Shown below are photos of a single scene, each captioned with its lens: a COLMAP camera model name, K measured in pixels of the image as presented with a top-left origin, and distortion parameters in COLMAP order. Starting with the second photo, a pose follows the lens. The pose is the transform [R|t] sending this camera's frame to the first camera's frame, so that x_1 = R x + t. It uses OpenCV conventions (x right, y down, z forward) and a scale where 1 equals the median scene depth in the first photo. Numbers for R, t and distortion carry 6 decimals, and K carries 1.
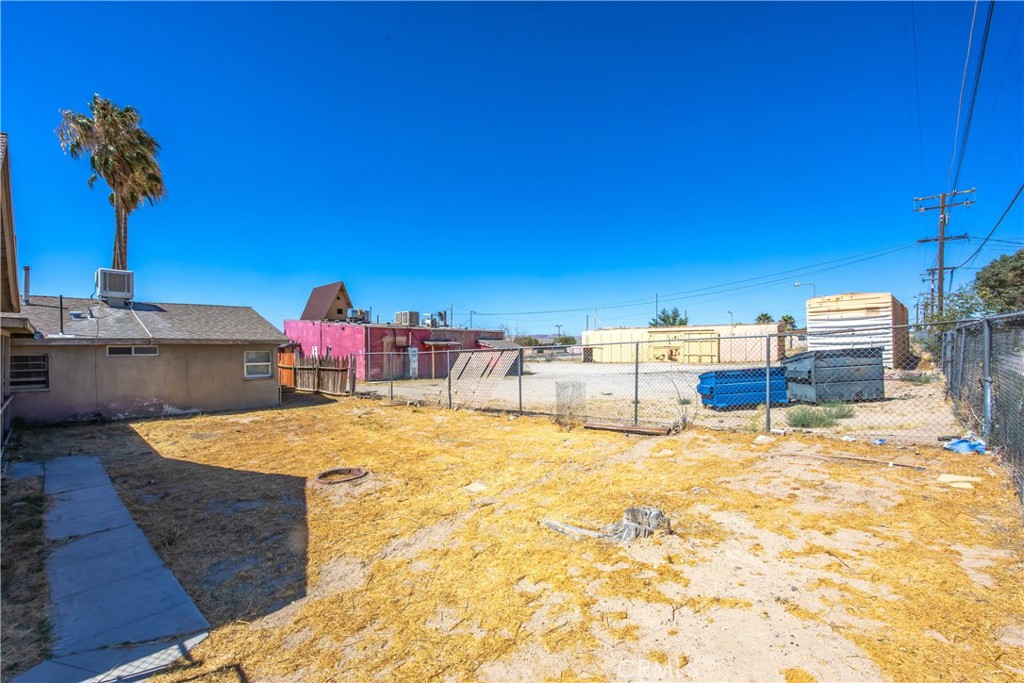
lens RADIAL K [[396.9, 0, 516.1], [0, 396.9, 346.0], [0, 0, 1]] dist [-0.001582, -0.000367]
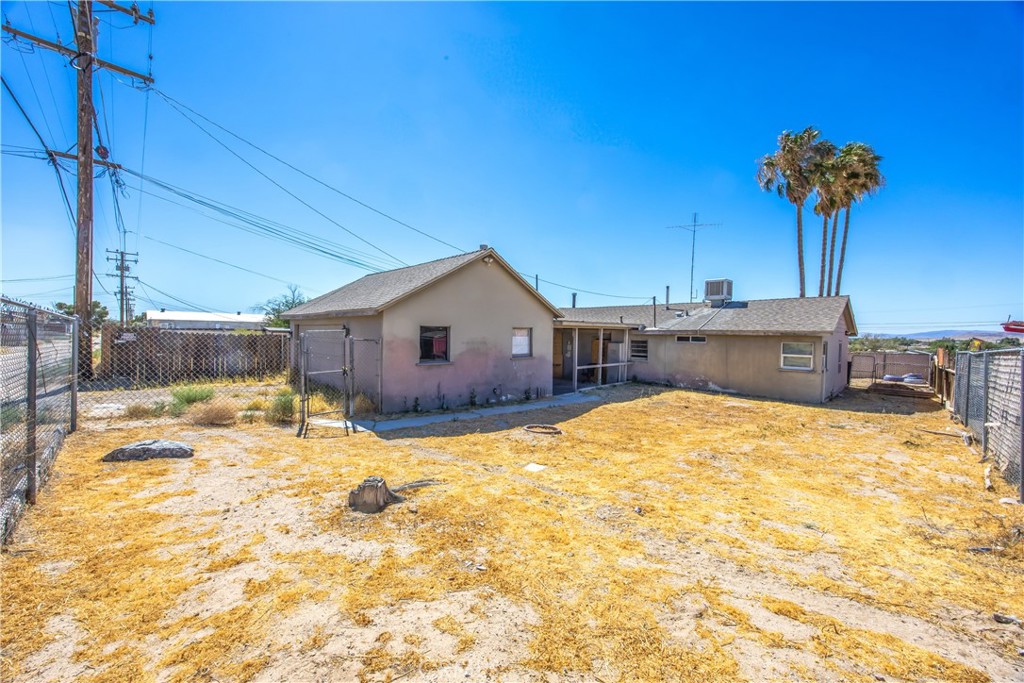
lens RADIAL K [[396.9, 0, 516.0], [0, 396.9, 335.3], [0, 0, 1]] dist [-0.001582, -0.000367]
pose [[-0.008583, 0.006172, -0.999944, 0.396679], [-0.015567, 0.999859, 0.006306, -0.000177], [0.999842, 0.015620, -0.008486, 0.391922]]
